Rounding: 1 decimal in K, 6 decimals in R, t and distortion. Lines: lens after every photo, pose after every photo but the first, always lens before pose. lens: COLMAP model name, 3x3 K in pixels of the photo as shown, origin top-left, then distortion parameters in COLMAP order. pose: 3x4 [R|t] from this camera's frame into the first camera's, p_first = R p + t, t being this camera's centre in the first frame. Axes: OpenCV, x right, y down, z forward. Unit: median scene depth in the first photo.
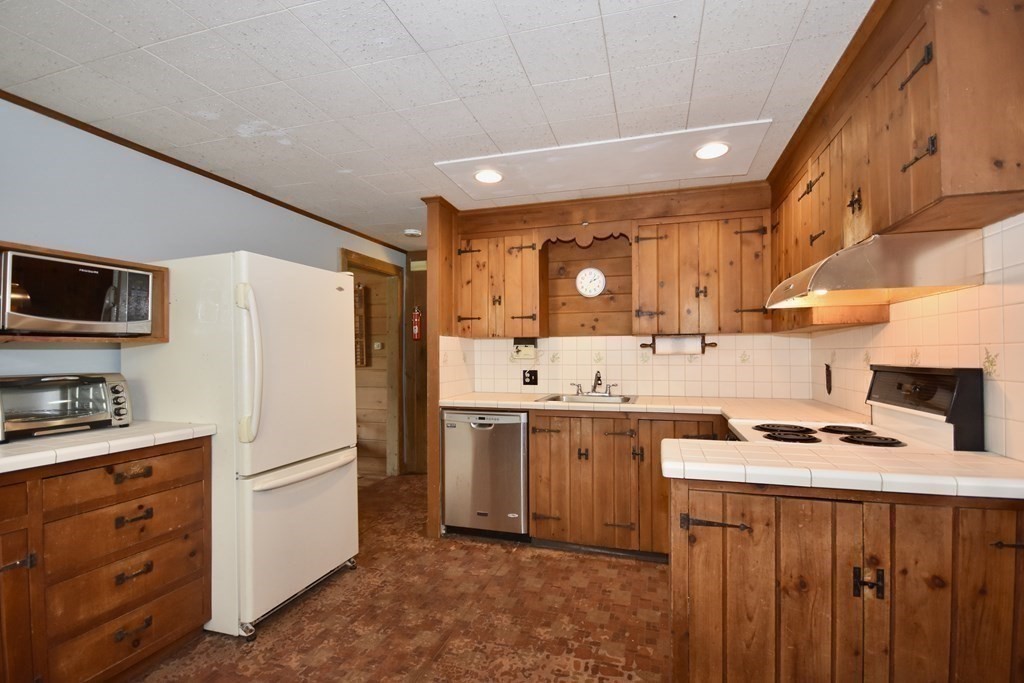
lens RADIAL K [[461.9, 0, 517.6], [0, 461.9, 351.5], [0, 0, 1]] dist [0.001713, -0.000464]
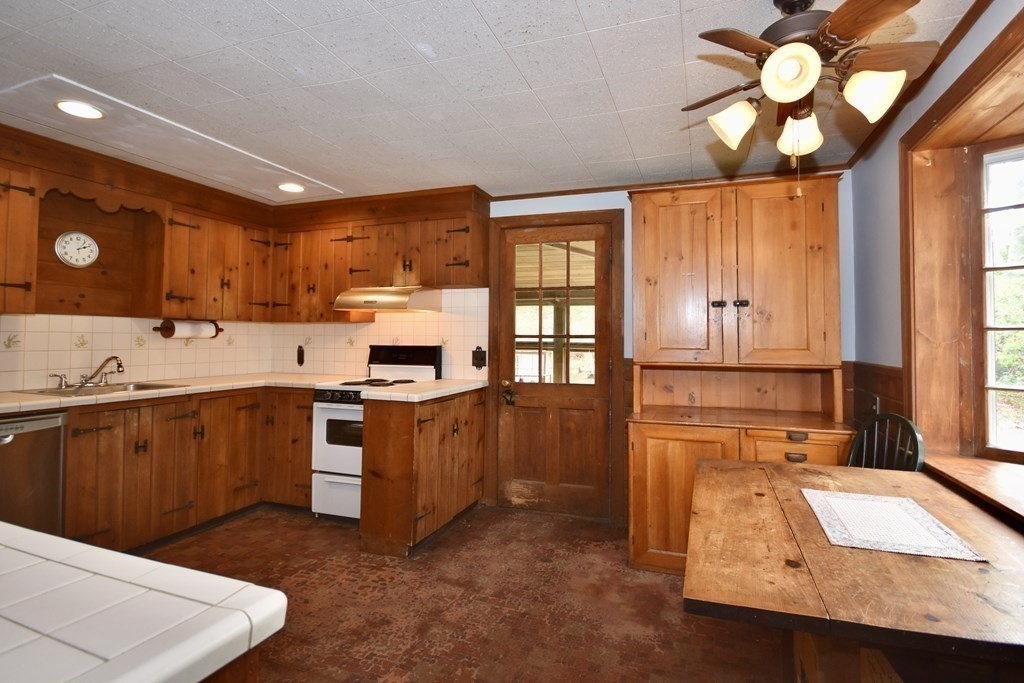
lens RADIAL K [[481.7, 0, 517.1], [0, 481.7, 336.2], [0, 0, 1]] dist [0.021985, 0.000066]
pose [[0.100567, 0.009527, 0.994885, -0.746231], [-0.012721, 0.999885, -0.008289, 0.001615], [-0.994849, -0.011822, 0.100676, 0.161993]]
